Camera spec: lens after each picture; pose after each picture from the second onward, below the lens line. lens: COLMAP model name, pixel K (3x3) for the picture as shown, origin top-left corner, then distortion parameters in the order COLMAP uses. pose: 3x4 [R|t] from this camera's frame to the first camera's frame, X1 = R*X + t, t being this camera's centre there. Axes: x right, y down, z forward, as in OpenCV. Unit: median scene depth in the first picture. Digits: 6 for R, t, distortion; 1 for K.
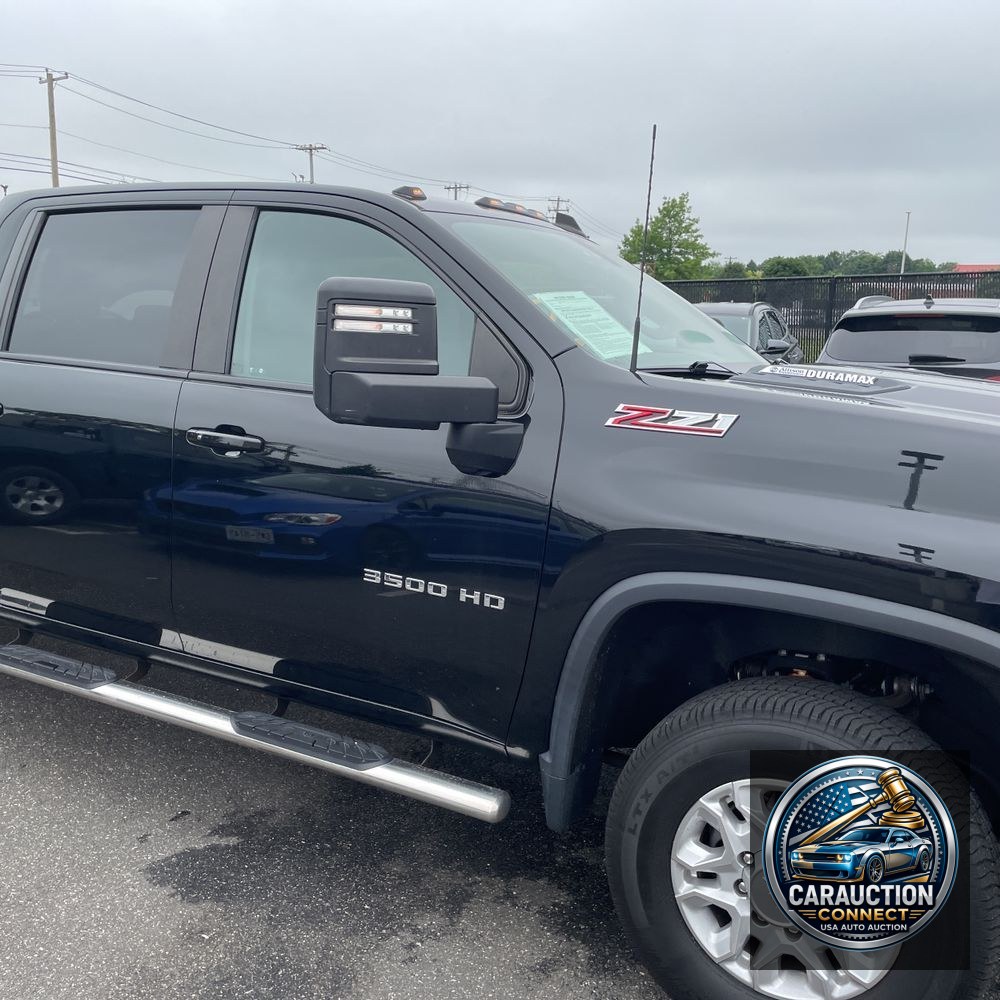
lens RADIAL K [[992.5, 0, 500.1], [0, 992.5, 481.0], [0, 0, 1]] dist [0.105681, -0.140588]
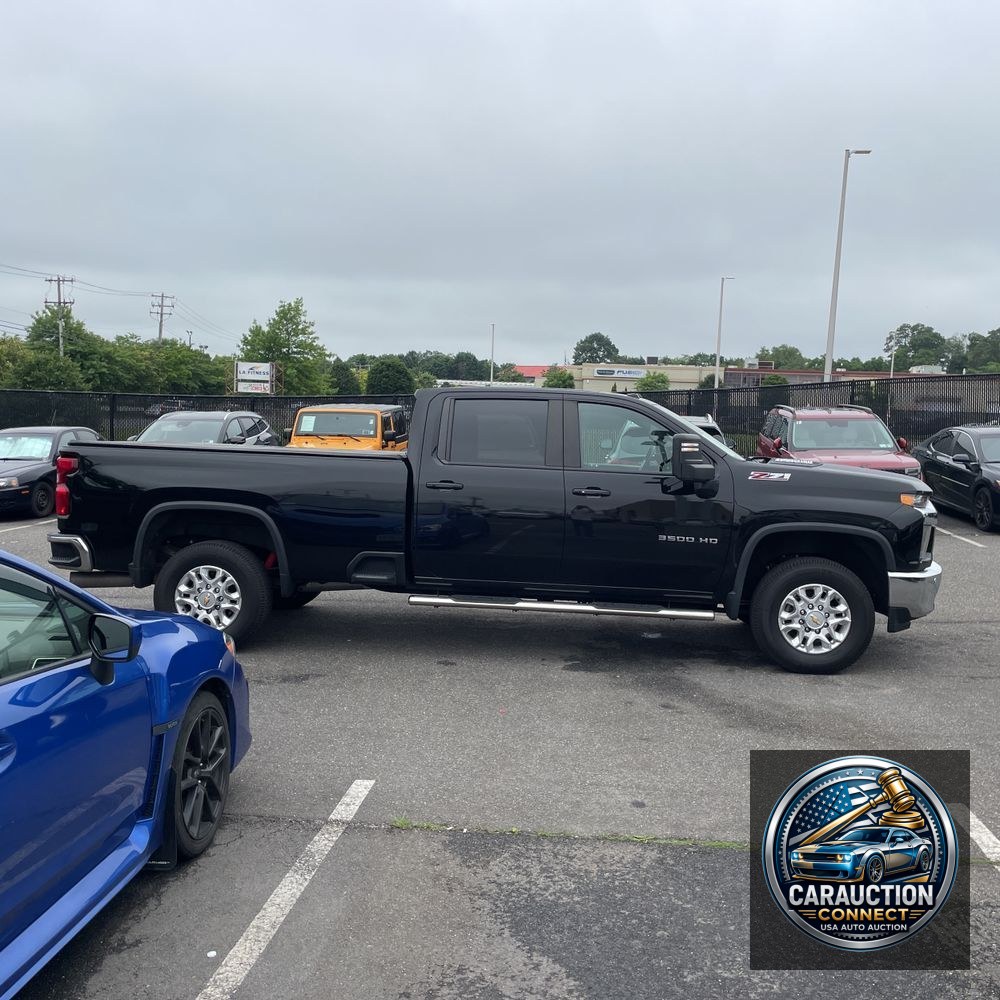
lens RADIAL K [[1003.9, 0, 500.7], [0, 1003.9, 485.8], [0, 0, 1]] dist [0.111319, -0.181657]
pose [[0.915948, -0.036868, 0.399600, -1.503604], [0.071523, 0.994825, -0.072159, 0.110518], [-0.394872, 0.094674, 0.913845, -1.264033]]
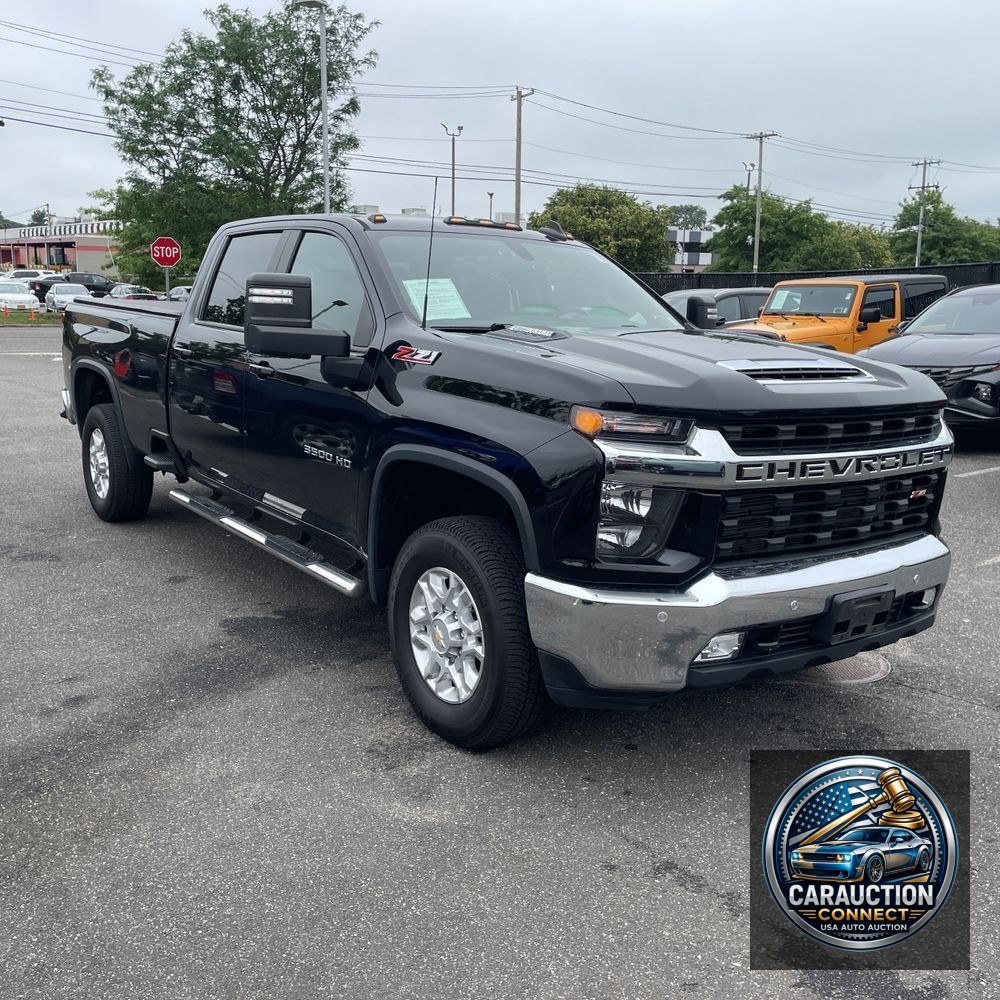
lens RADIAL K [[998.1, 0, 503.7], [0, 998.1, 497.5], [0, 0, 1]] dist [0.096402, -0.141230]
pose [[0.900367, 0.076031, -0.428438, 0.833219], [-0.065644, 0.997081, 0.038992, 0.081479], [0.430152, -0.006983, 0.902730, -0.368648]]
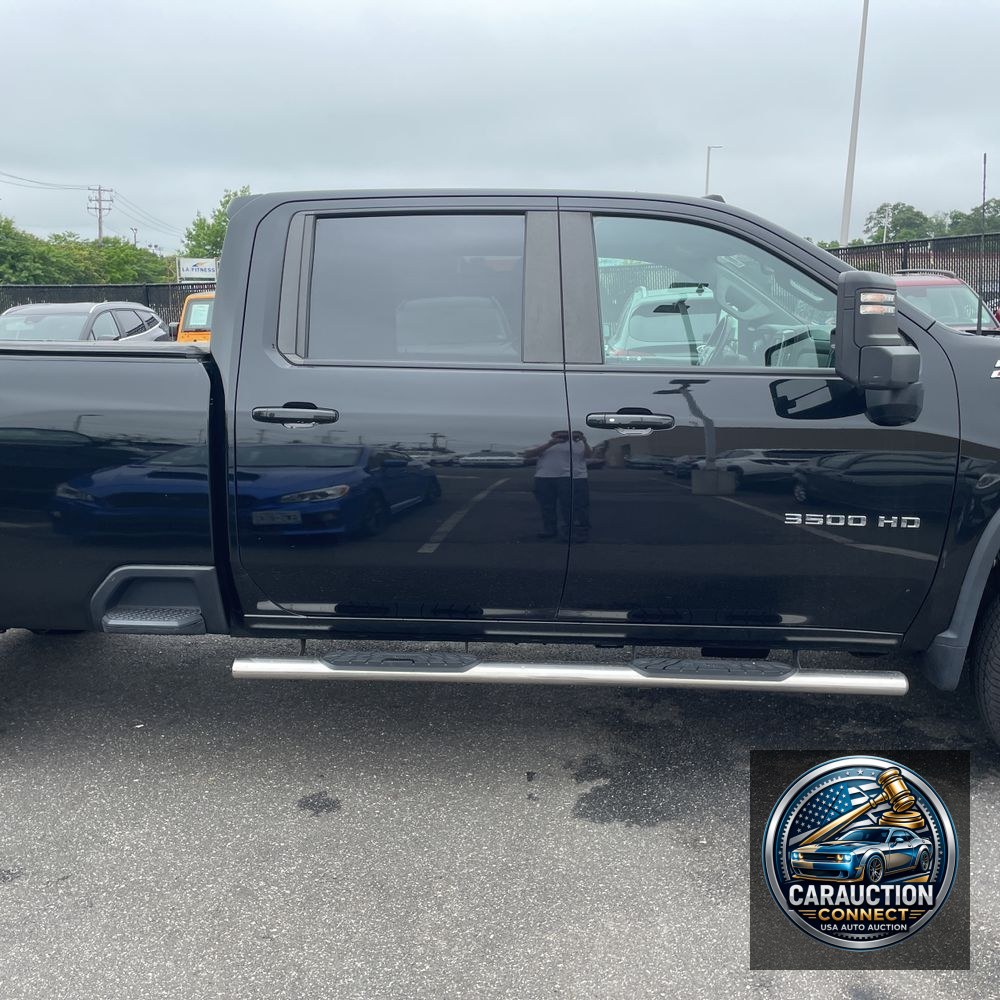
lens RADIAL K [[998.1, 0, 503.7], [0, 998.1, 497.5], [0, 0, 1]] dist [0.096402, -0.141230]
pose [[0.902350, -0.111669, 0.416287, -0.871648], [0.103614, 0.993732, 0.041973, -0.016945], [-0.418365, 0.005259, 0.908264, 0.030918]]
